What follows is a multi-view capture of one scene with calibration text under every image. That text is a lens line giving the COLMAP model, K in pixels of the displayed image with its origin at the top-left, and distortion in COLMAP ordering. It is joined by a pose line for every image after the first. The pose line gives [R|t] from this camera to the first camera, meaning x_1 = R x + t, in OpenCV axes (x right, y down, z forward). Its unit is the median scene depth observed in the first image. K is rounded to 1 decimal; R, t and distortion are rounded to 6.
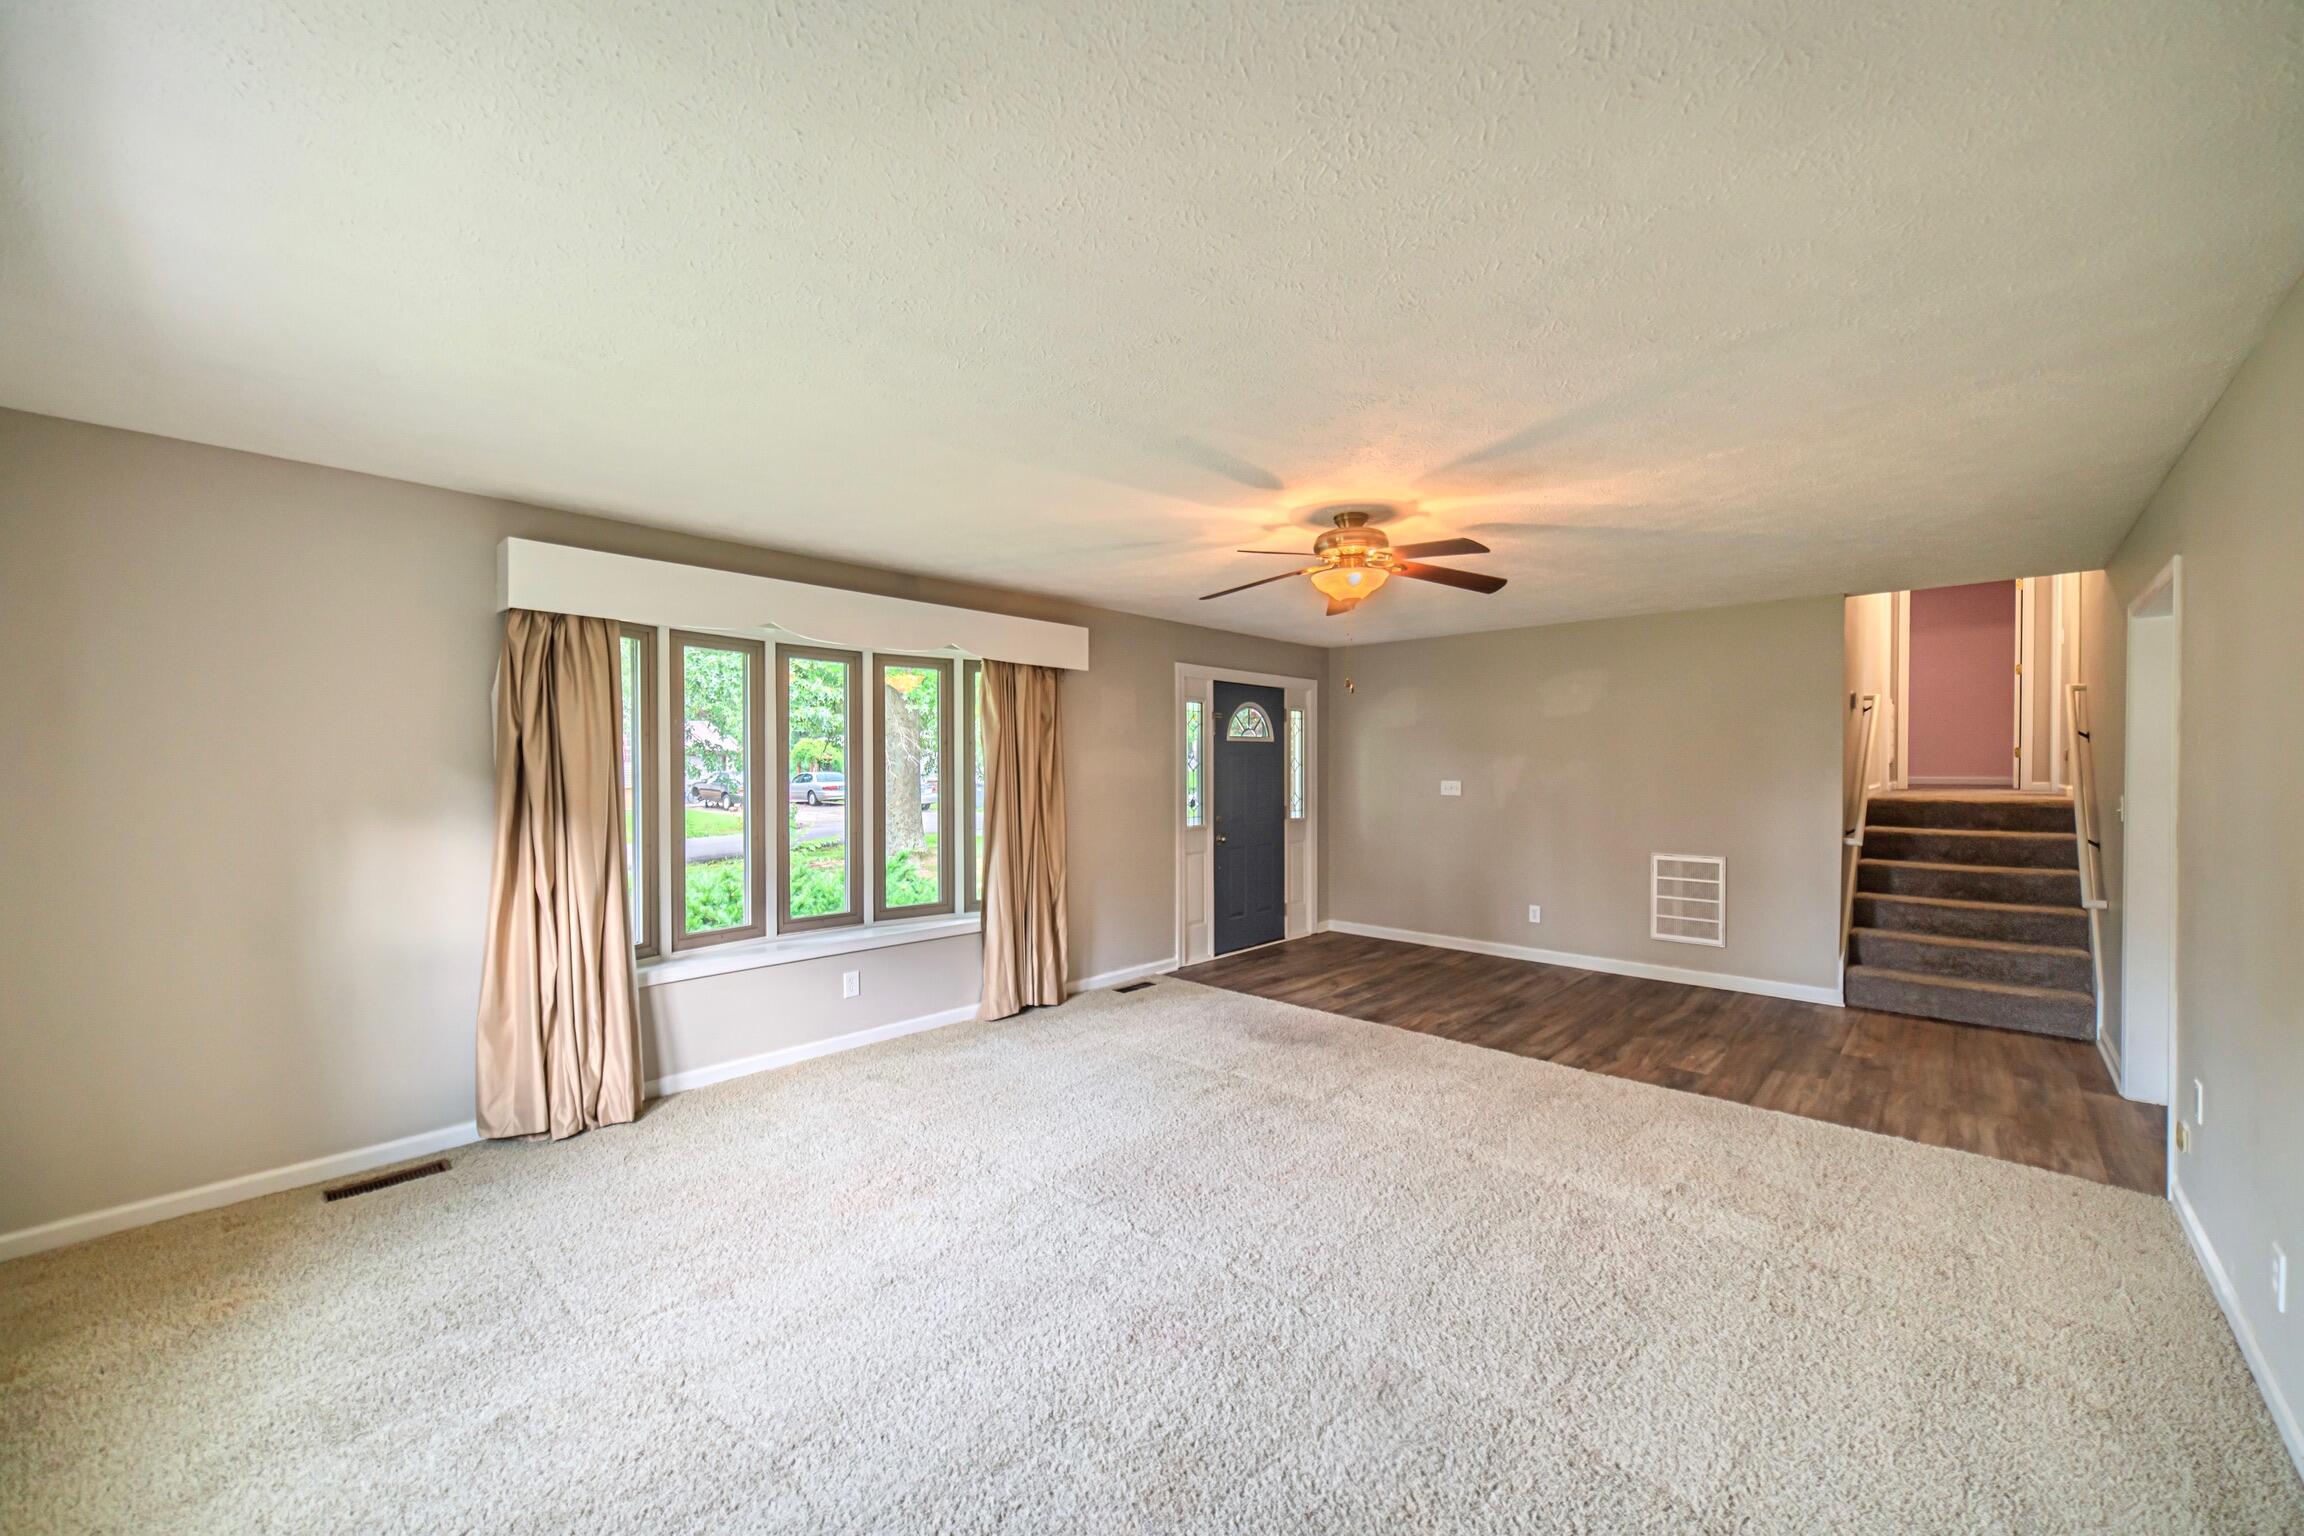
lens RADIAL K [[883.2, 0, 1142.2], [0, 883.2, 782.0], [0, 0, 1]] dist [-0.001931, 0.002197]
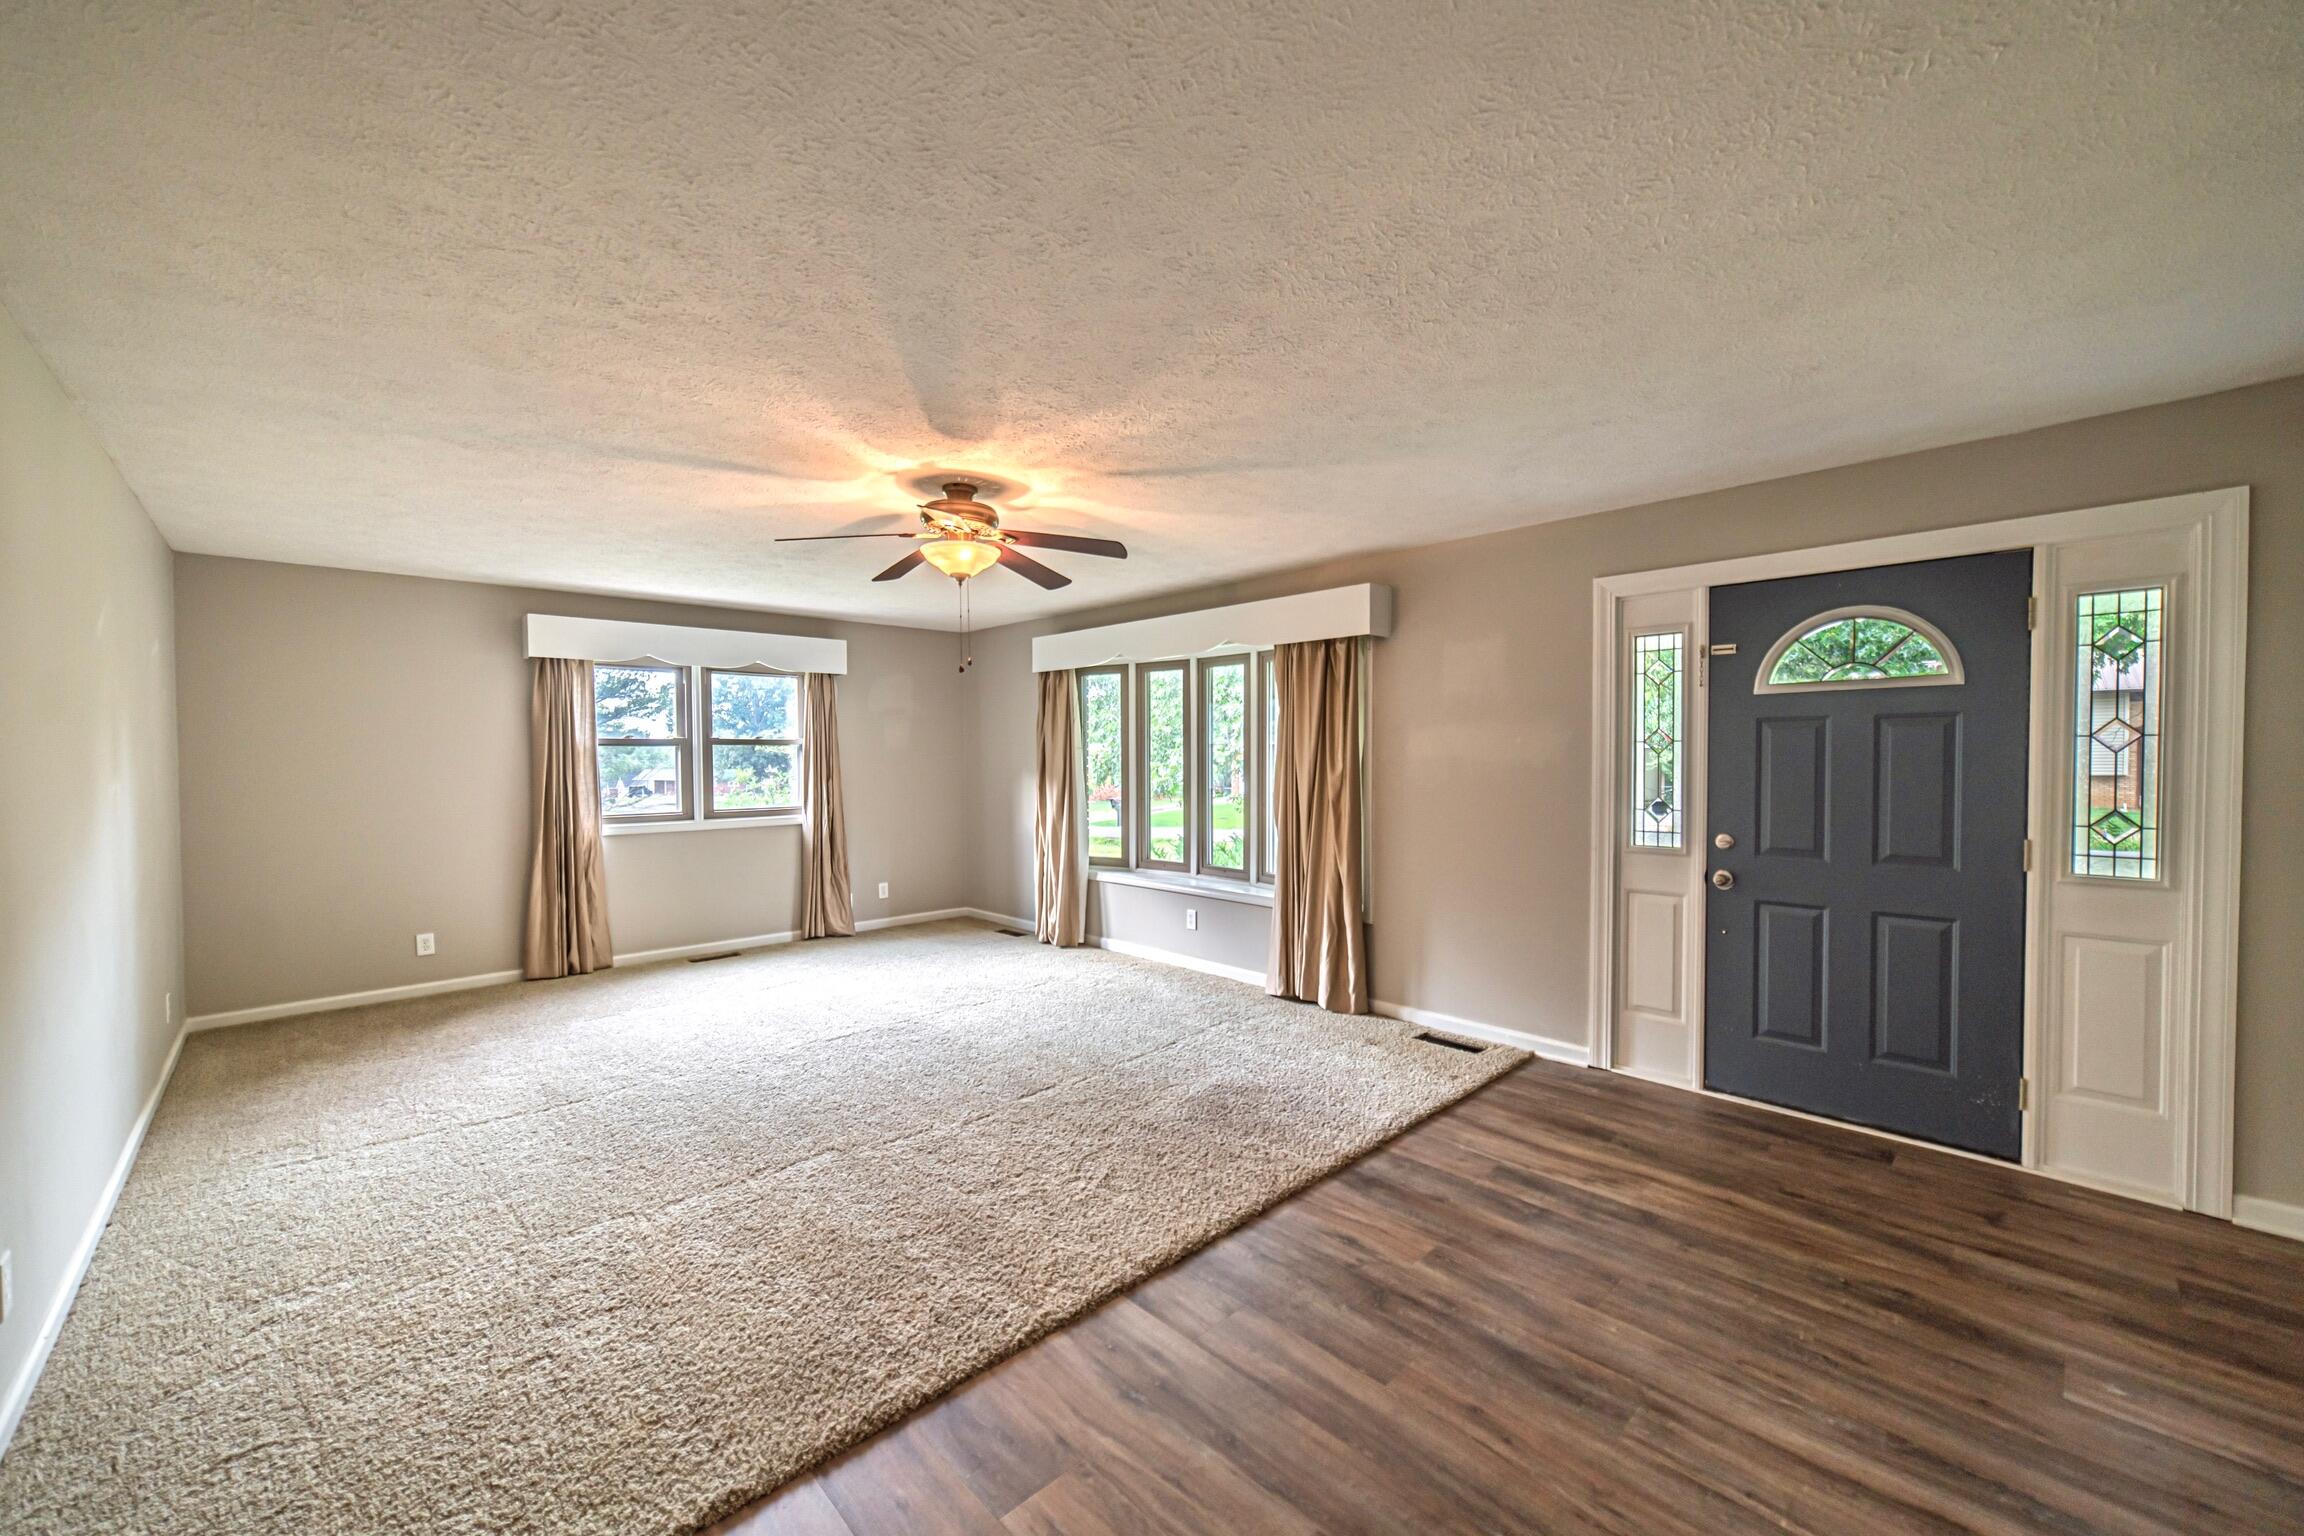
lens RADIAL K [[883.2, 0, 1151.7], [0, 883.2, 764.8], [0, 0, 1]] dist [-0.001931, 0.002197]
pose [[-0.049221, 0.015333, -0.998670, 0.805383], [-0.013021, 0.999787, 0.015992, -0.011504], [0.998703, 0.013791, -0.049011, 0.849488]]
